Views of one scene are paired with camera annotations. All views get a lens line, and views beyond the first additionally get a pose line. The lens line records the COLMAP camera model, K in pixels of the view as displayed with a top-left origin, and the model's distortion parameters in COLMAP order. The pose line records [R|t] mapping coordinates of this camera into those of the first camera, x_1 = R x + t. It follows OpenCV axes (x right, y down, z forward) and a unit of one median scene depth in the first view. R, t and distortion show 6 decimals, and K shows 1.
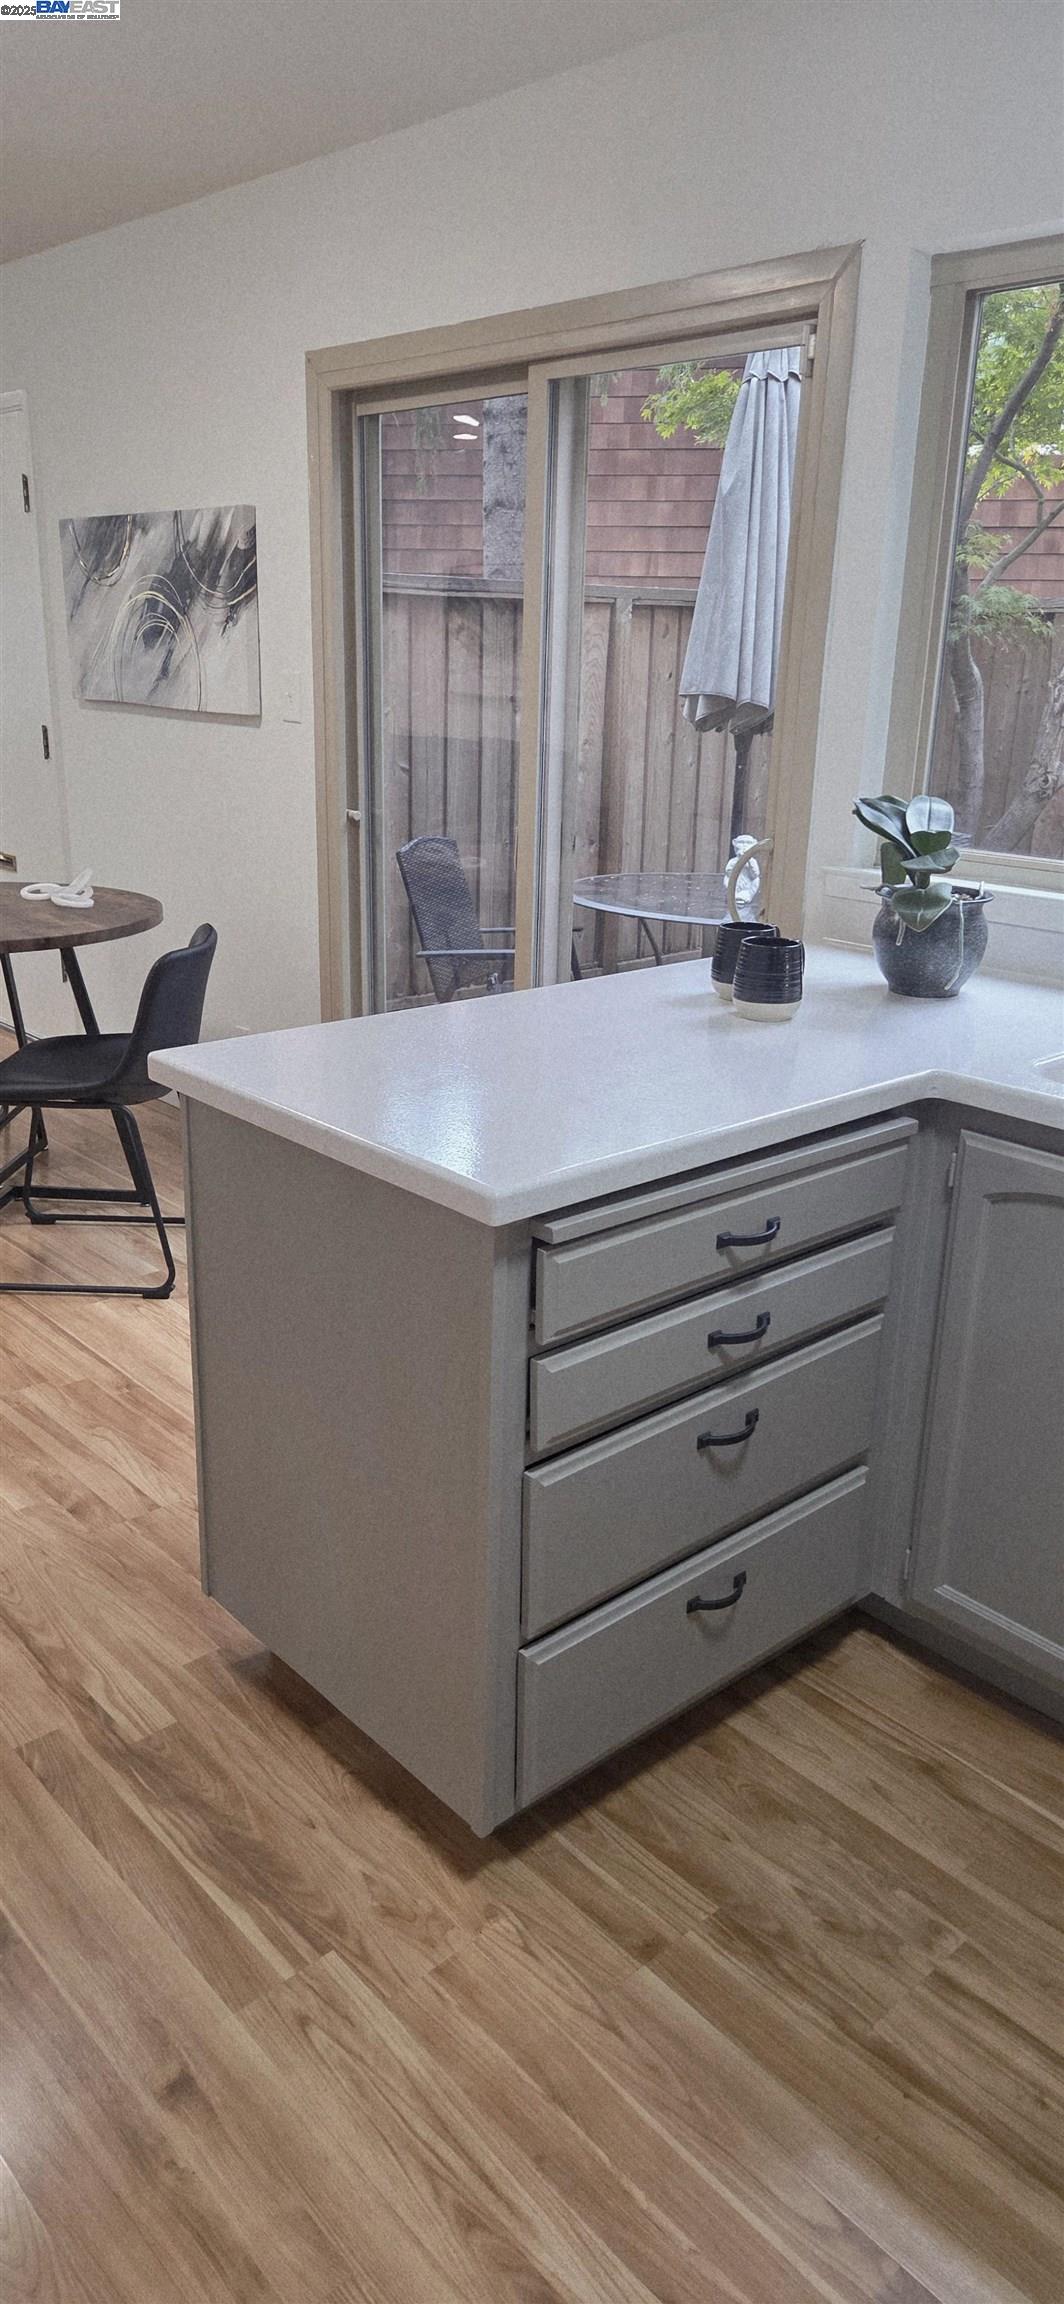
lens RADIAL K [[1534.7, 0, 526.2], [0, 1534.7, 1149.7], [0, 0, 1]] dist [0.064820, -0.046388]
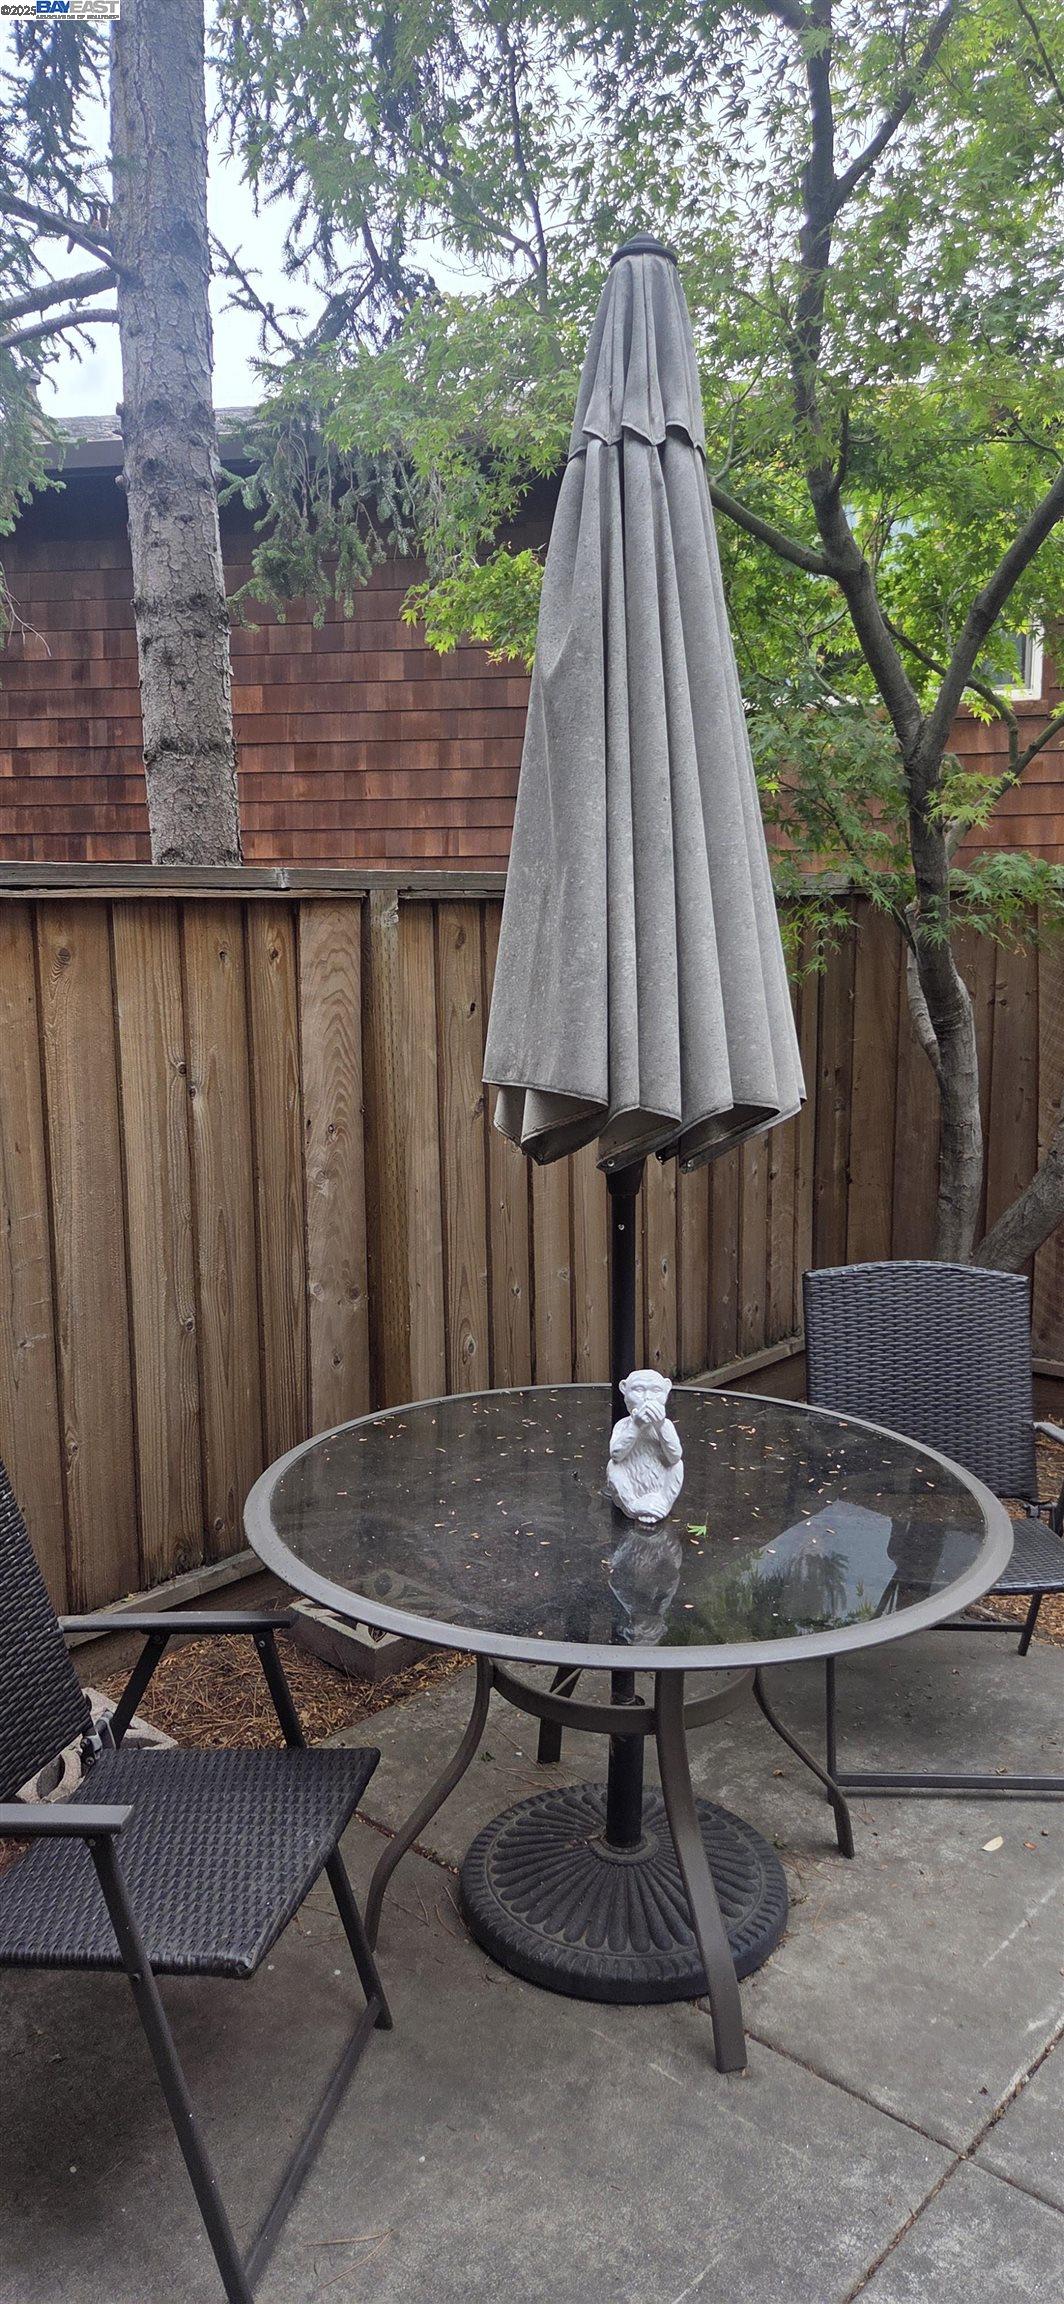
lens RADIAL K [[1534.7, 0, 535.1], [0, 1534.7, 1150.1], [0, 0, 1]] dist [0.064820, -0.046388]
pose [[0.992329, -0.051865, 0.112218, 0.053911], [0.069879, 0.984134, -0.163084, -0.173669], [-0.101979, 0.169675, 0.980210, 0.475939]]
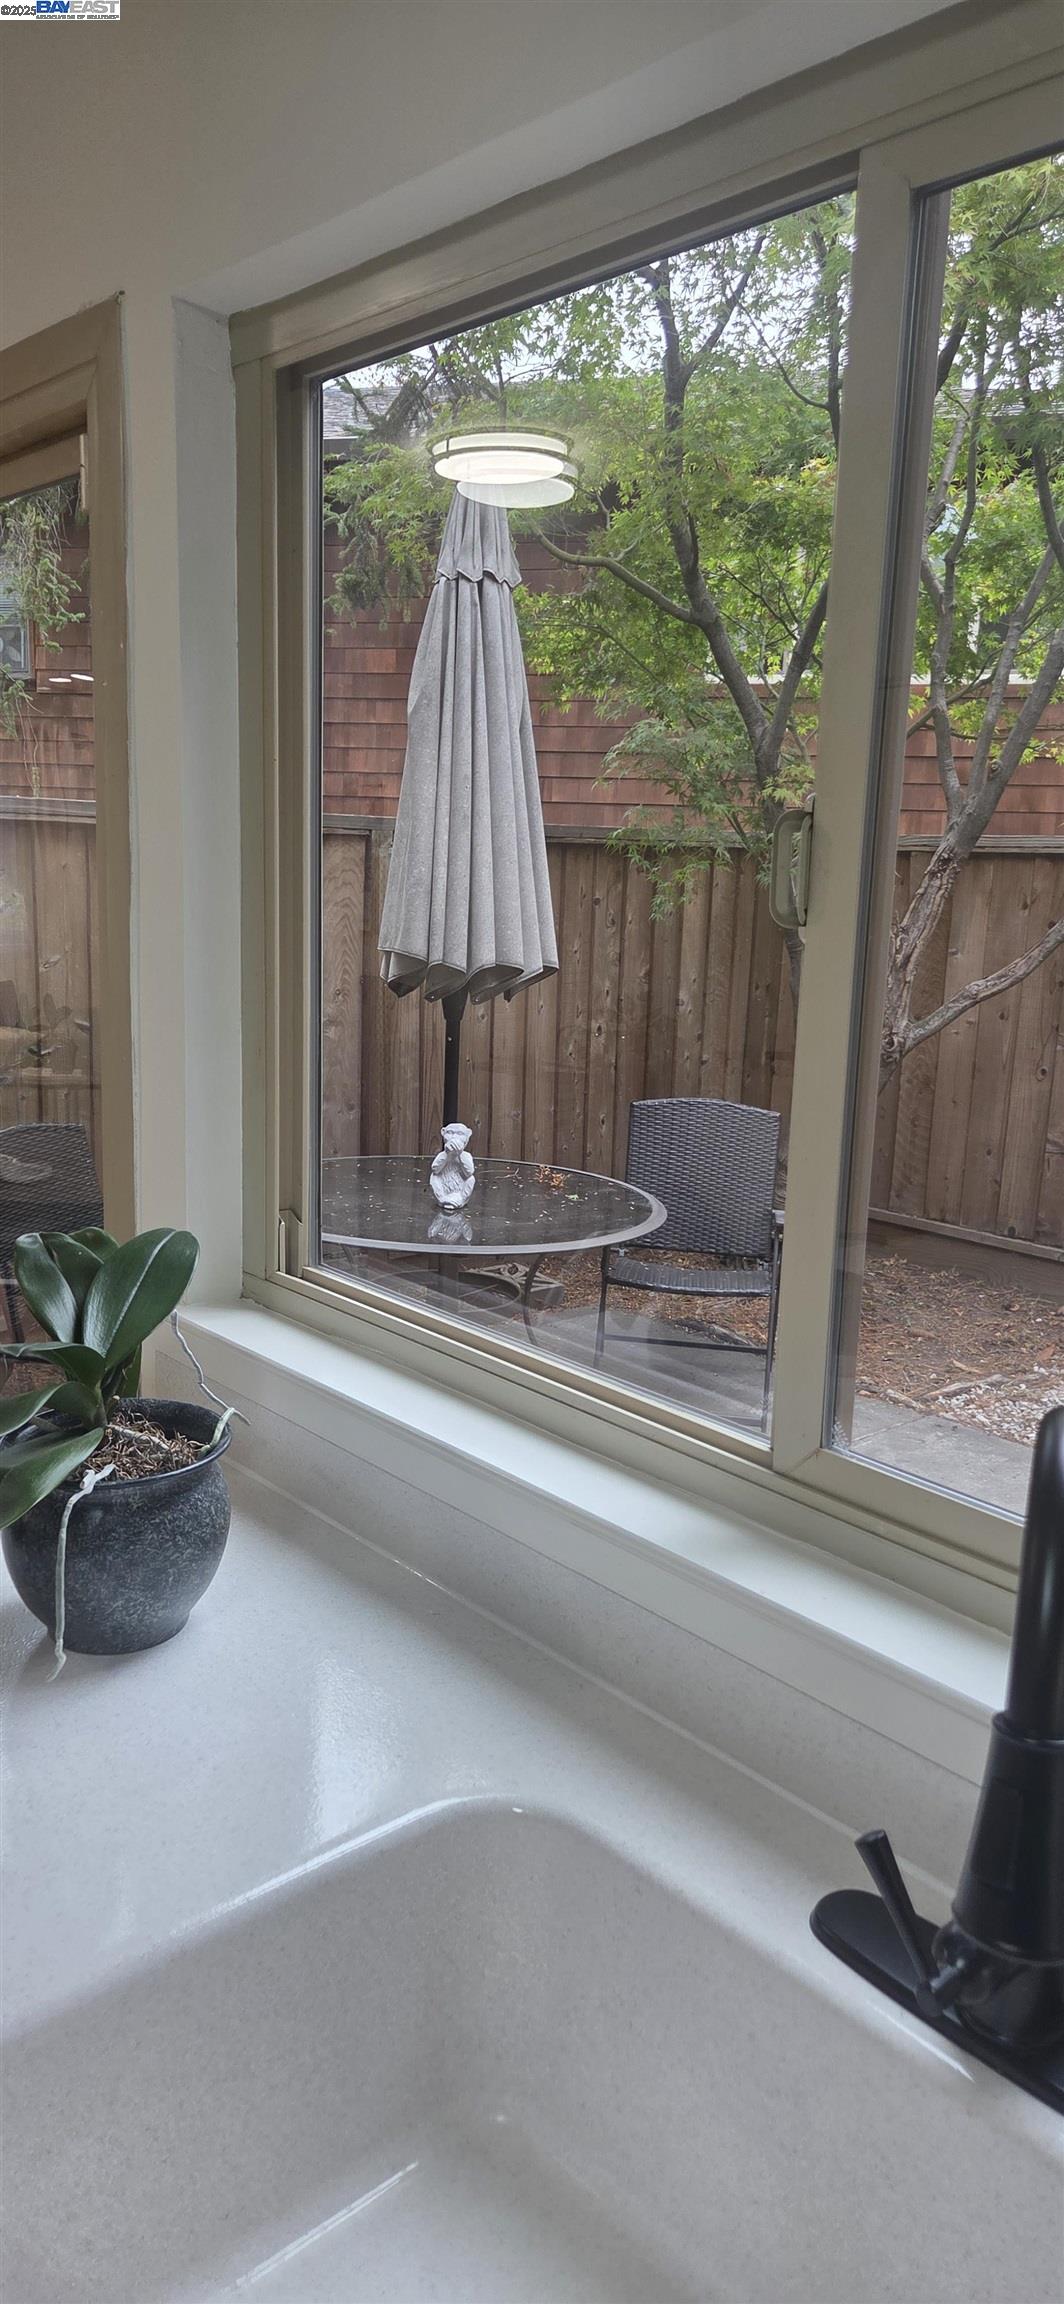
lens RADIAL K [[1534.7, 0, 540.3], [0, 1534.7, 1148.4], [0, 0, 1]] dist [0.064820, -0.046388]
pose [[0.999947, 0.010234, 0.000830, 0.163366], [-0.010041, 0.991530, -0.129488, -0.079436], [-0.002148, 0.129473, 0.991581, 0.195543]]
